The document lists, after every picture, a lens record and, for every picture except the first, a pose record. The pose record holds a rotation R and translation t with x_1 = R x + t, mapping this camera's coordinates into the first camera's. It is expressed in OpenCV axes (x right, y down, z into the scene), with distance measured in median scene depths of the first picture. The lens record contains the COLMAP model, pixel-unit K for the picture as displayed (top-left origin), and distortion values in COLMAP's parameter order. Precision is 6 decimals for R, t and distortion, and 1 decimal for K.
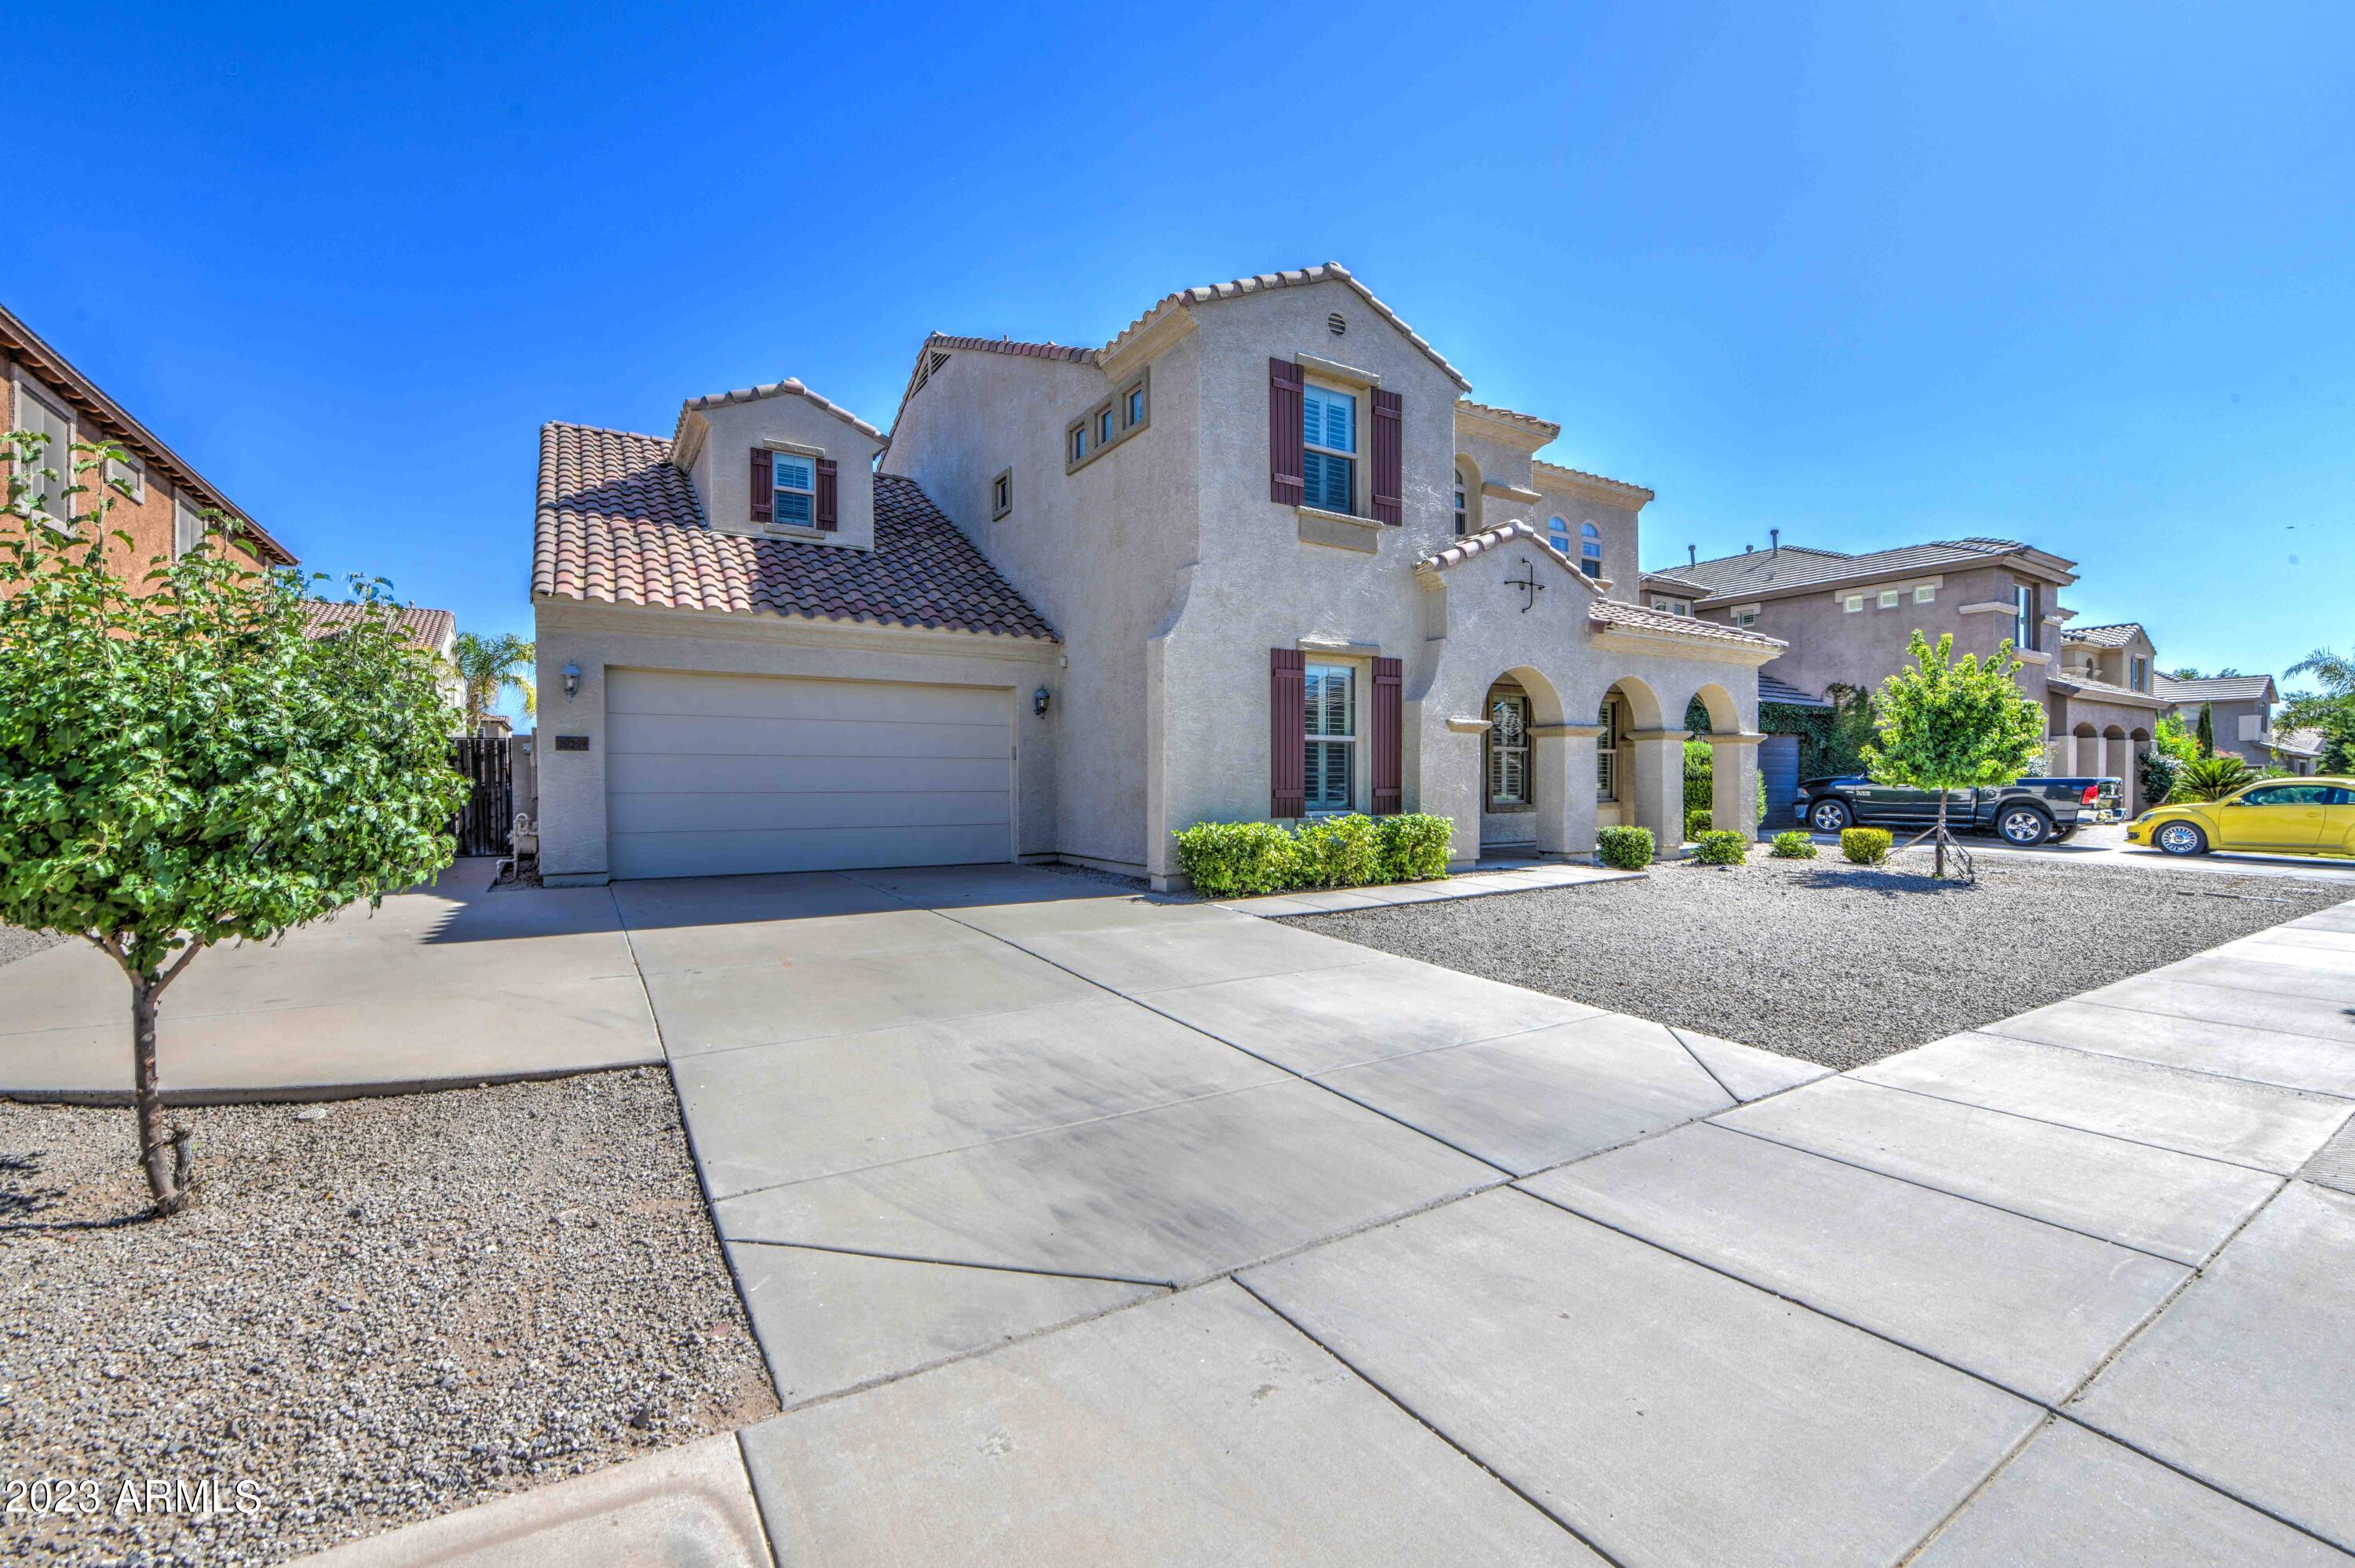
lens RADIAL K [[988.0, 0, 1177.5], [0, 988.0, 784.0], [0, 0, 1]] dist [-0.016290, -0.000348]
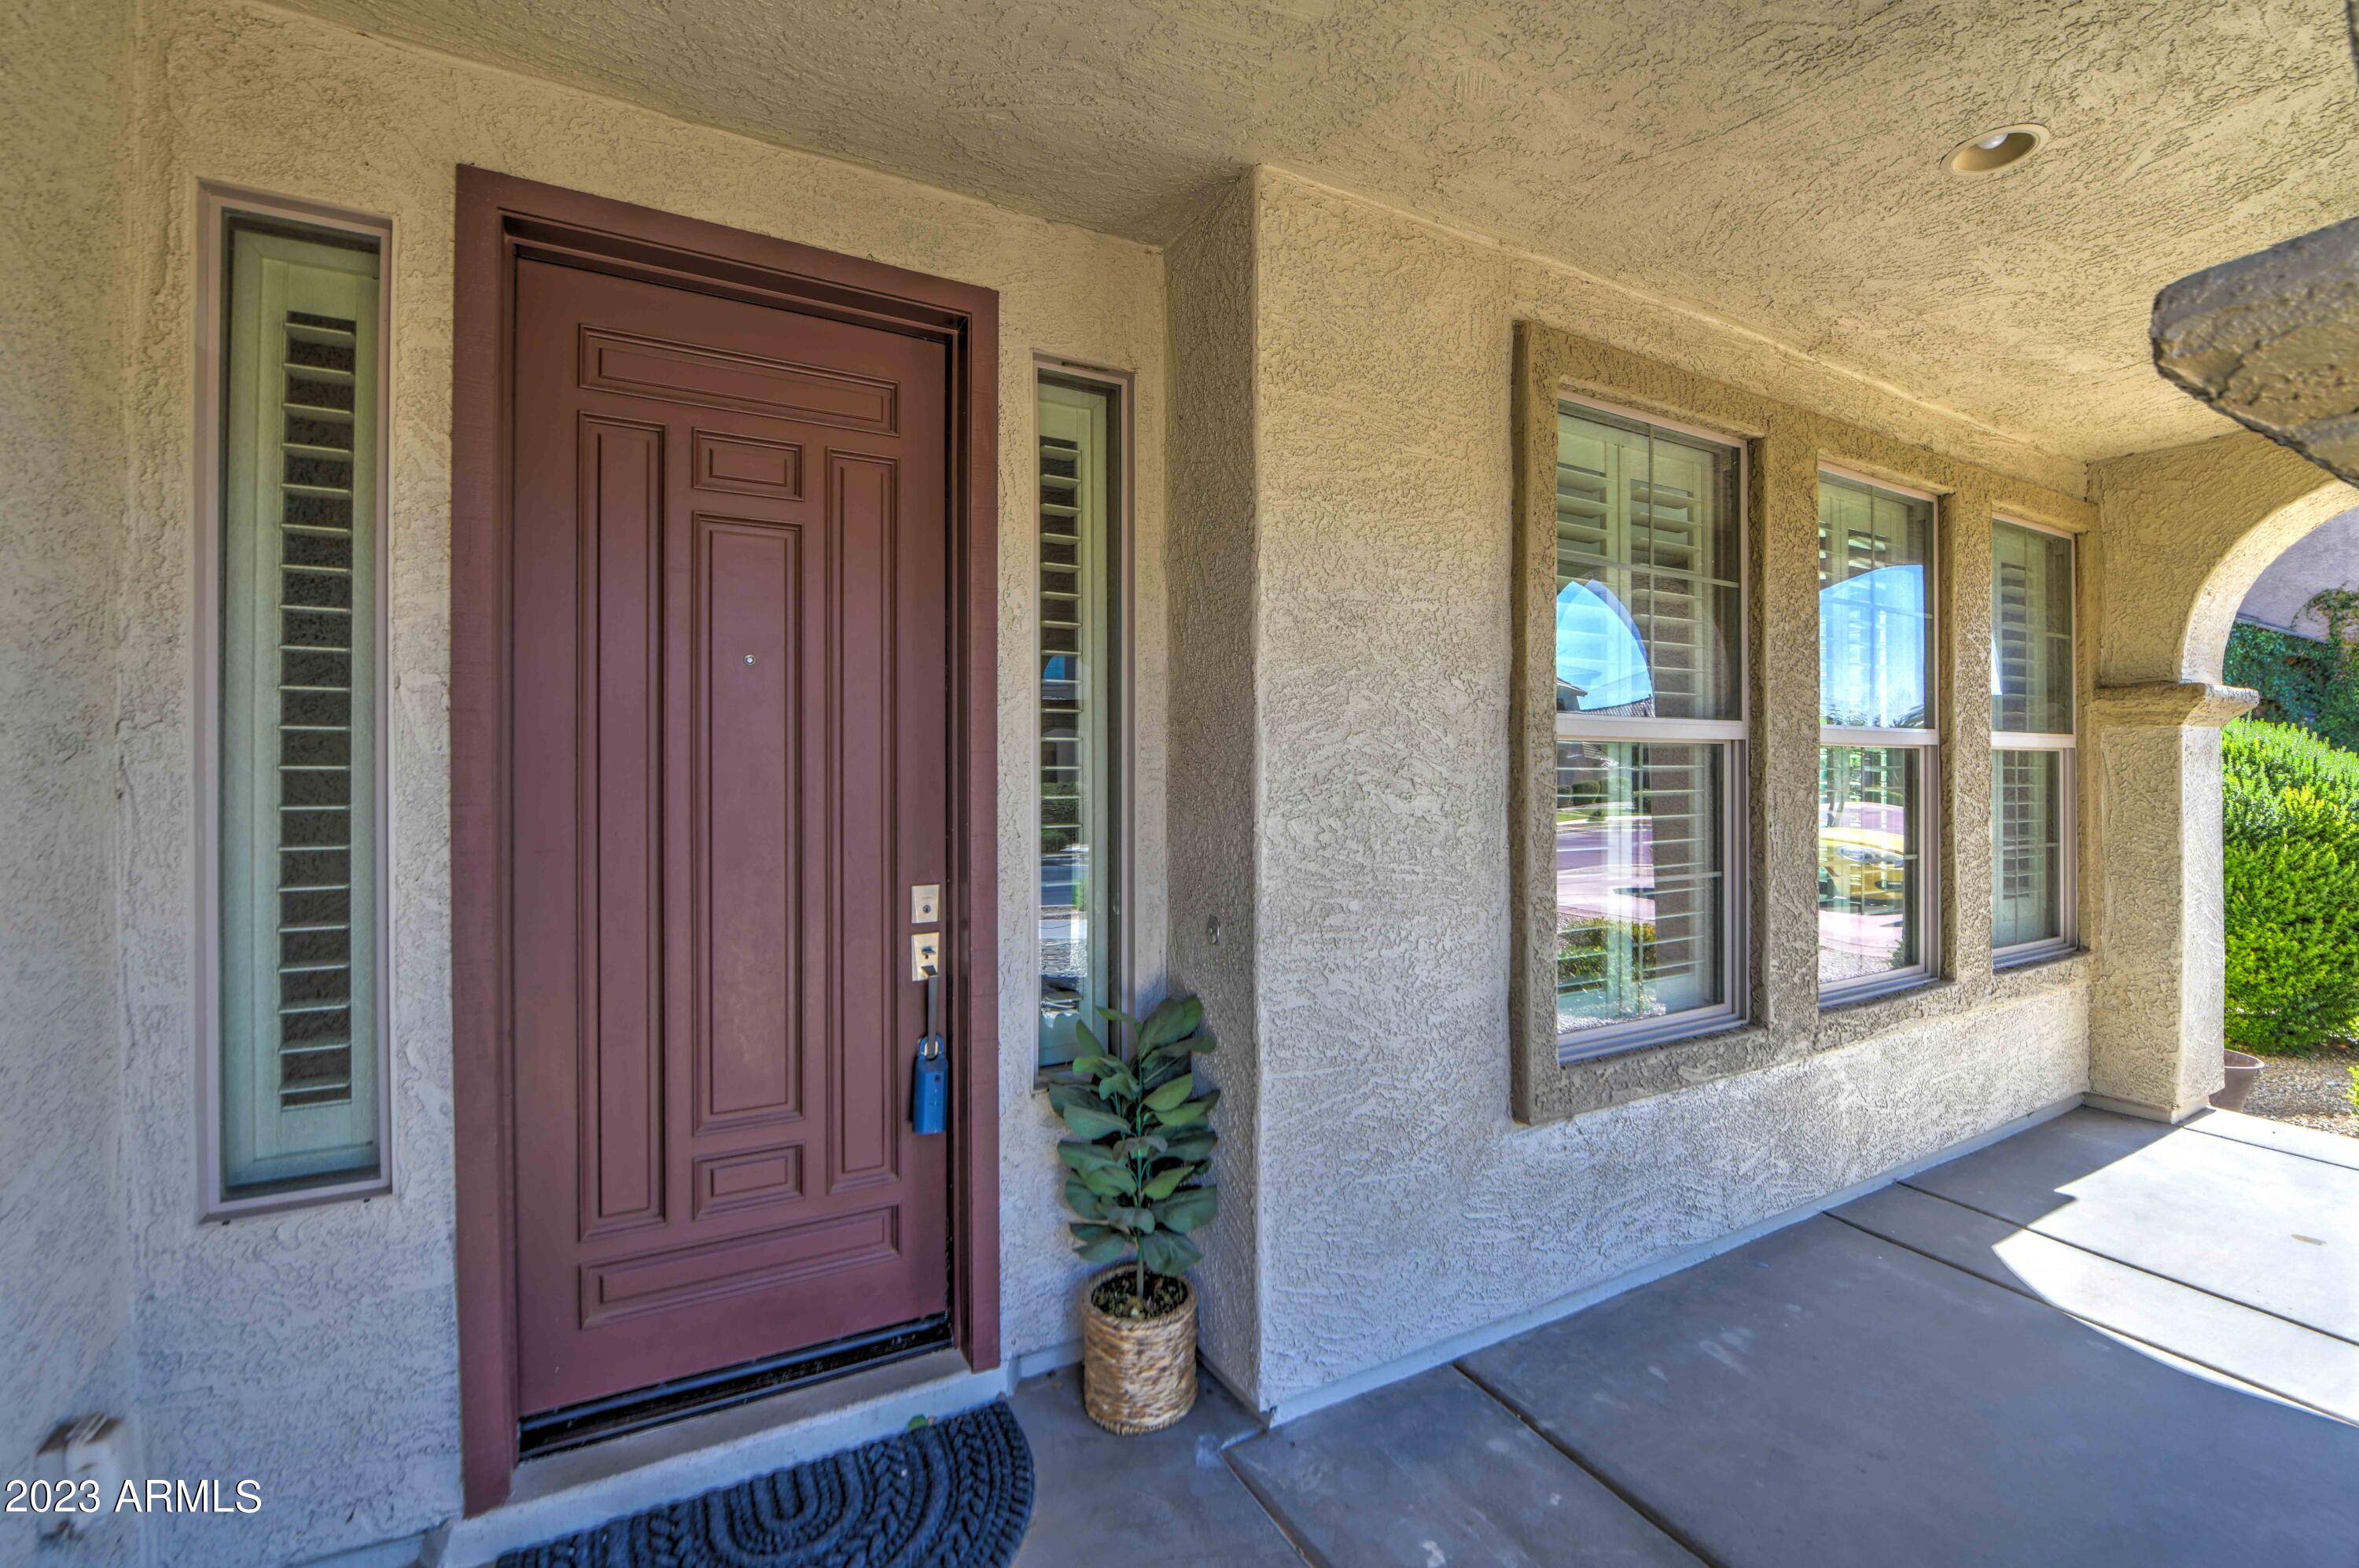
lens RADIAL K [[959.1, 0, 1184.5], [0, 959.1, 776.2], [0, 0, 1]] dist [-0.016186, -0.000157]
pose [[0.997380, -0.003143, -0.072275, 0.348530], [0.002899, 0.999990, -0.003475, -0.034293], [0.072285, 0.003256, 0.997379, 1.083558]]
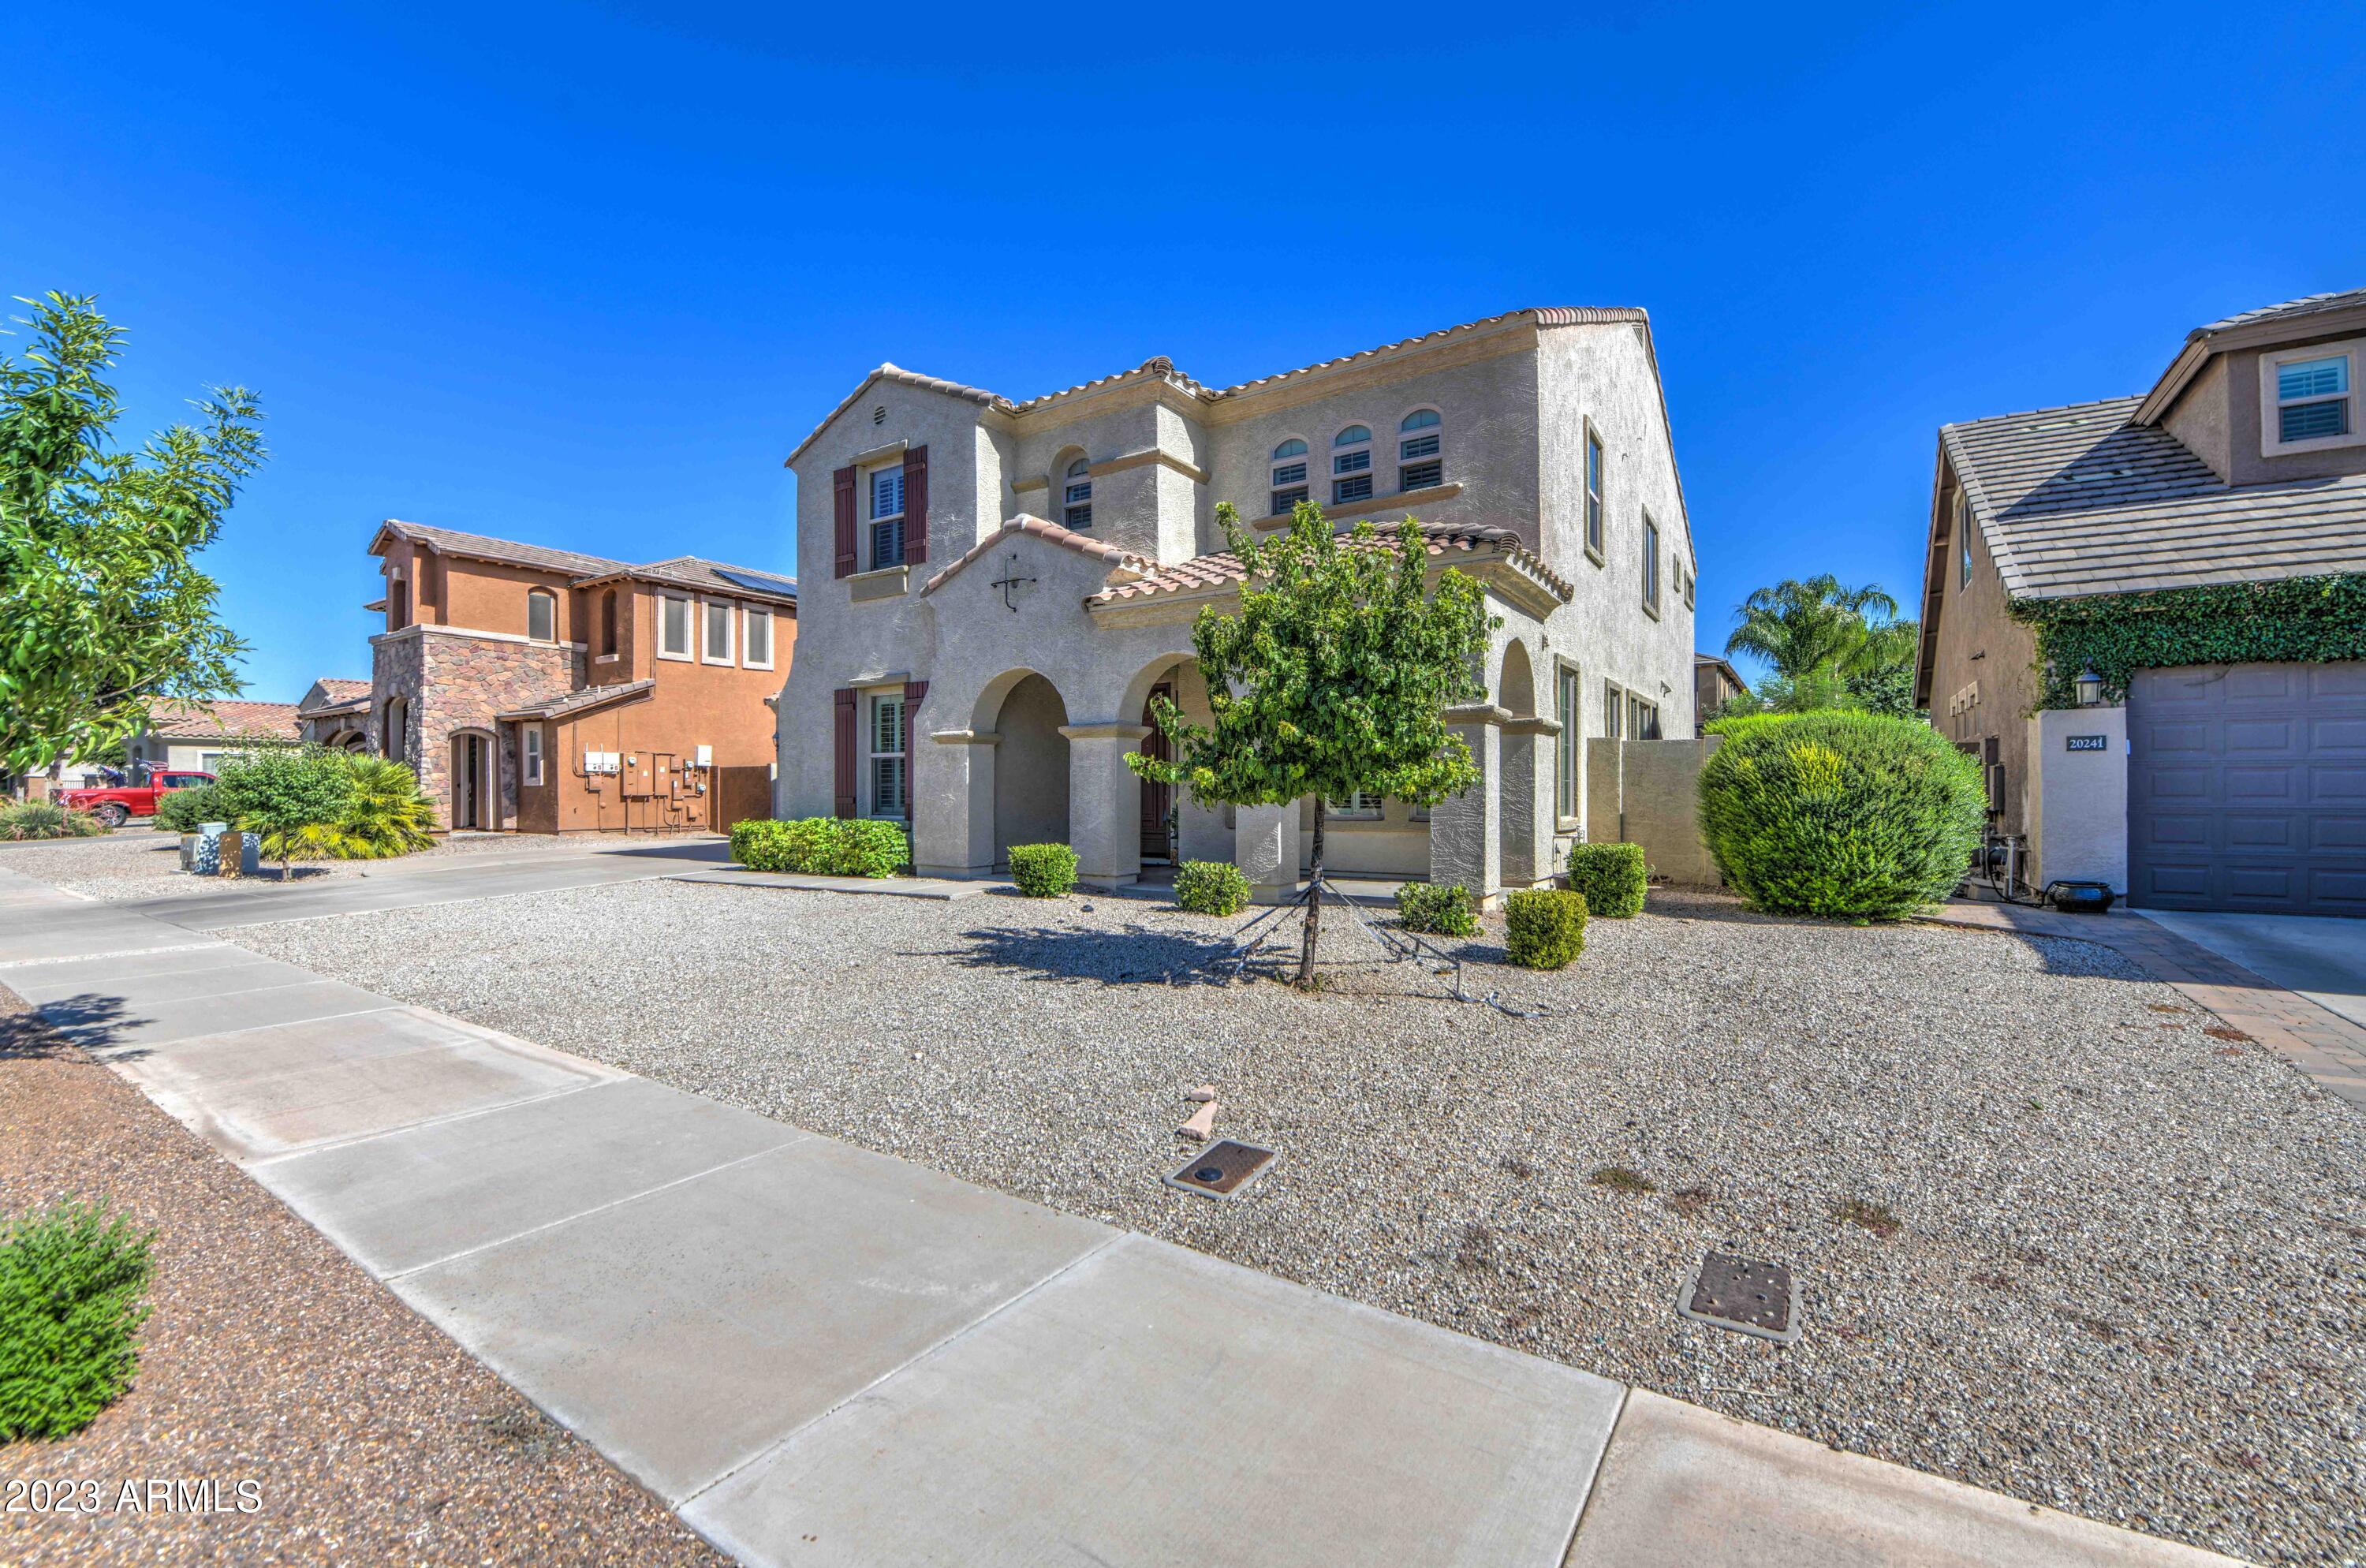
lens RADIAL K [[962.0, 0, 1188.0], [0, 962.0, 776.2], [0, 0, 1]] dist [-0.016186, -0.000157]
pose [[0.418451, -0.012760, -0.908150, 1.328955], [-0.000906, 0.999895, -0.014466, -0.003720], [0.908239, 0.006876, 0.418396, 0.814409]]
